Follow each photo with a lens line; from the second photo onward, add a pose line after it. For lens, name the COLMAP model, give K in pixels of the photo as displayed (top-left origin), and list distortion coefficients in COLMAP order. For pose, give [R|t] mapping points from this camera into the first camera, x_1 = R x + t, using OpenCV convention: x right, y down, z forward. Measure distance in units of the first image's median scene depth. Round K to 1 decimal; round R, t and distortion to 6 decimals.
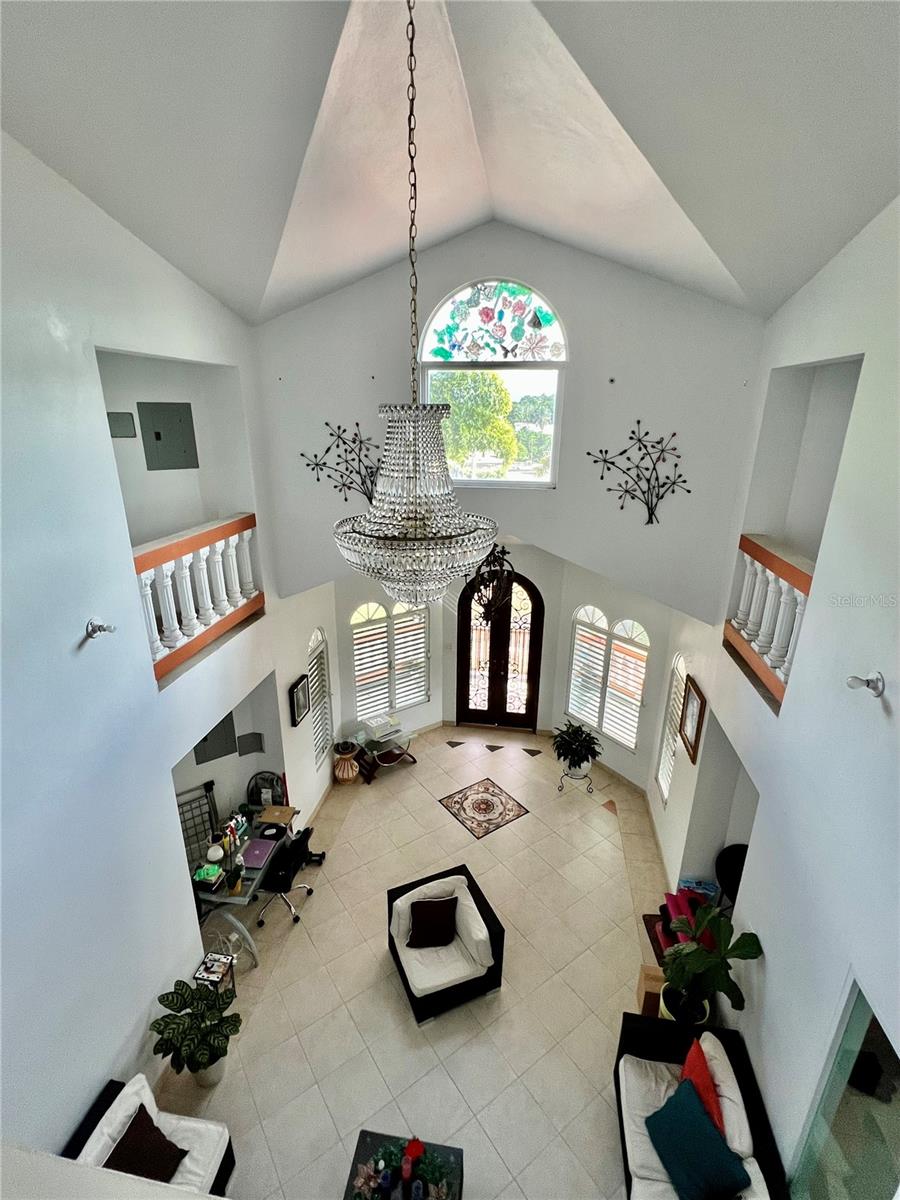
lens RADIAL K [[569.7, 0, 453.6], [0, 569.7, 603.4], [0, 0, 1]] dist [-0.002760, 0.001166]
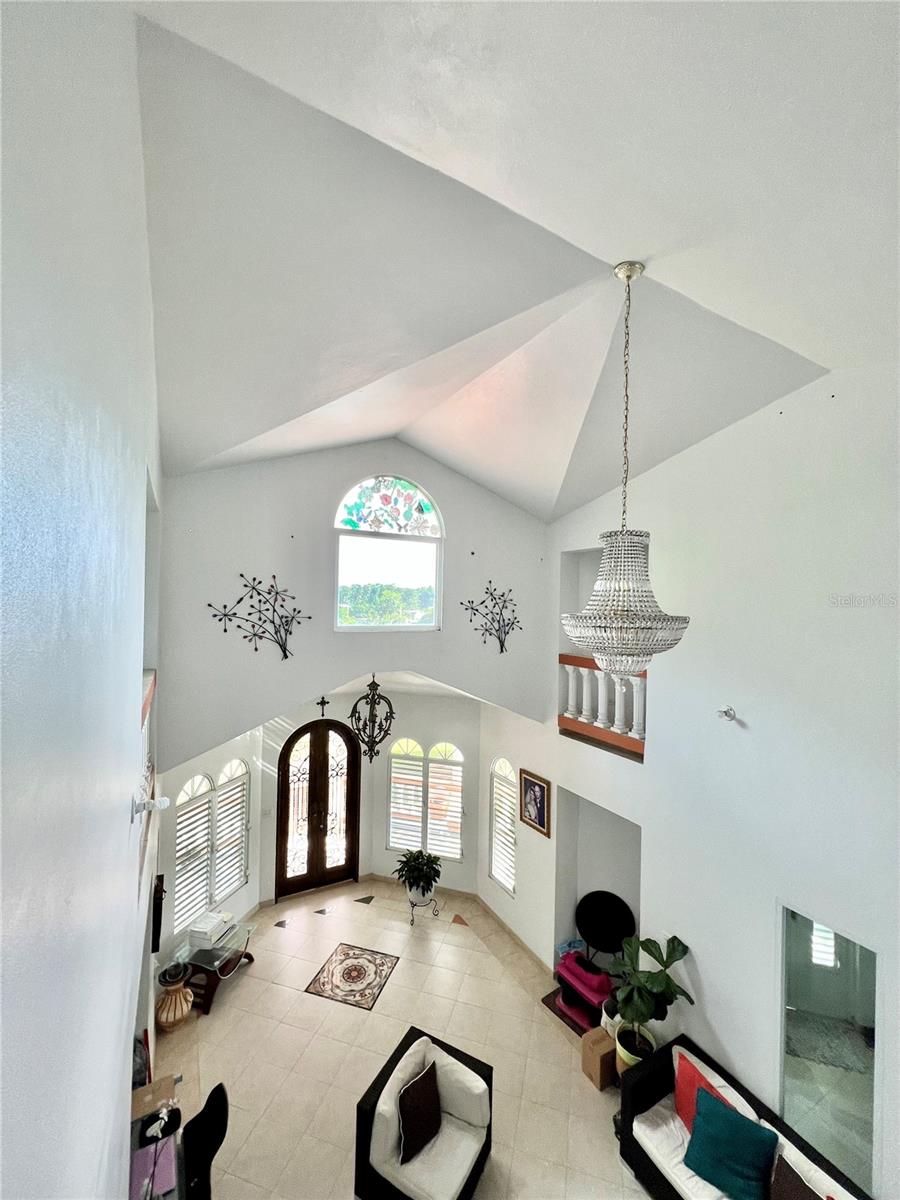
lens RADIAL K [[488.8, 0, 455.4], [0, 488.8, 596.4], [0, 0, 1]] dist [-0.002734, 0.000333]
pose [[0.780134, 0.016190, 0.625403, -0.465982], [0.193125, 0.944609, -0.265360, 0.021886], [-0.595057, 0.327797, 0.733795, 0.153511]]
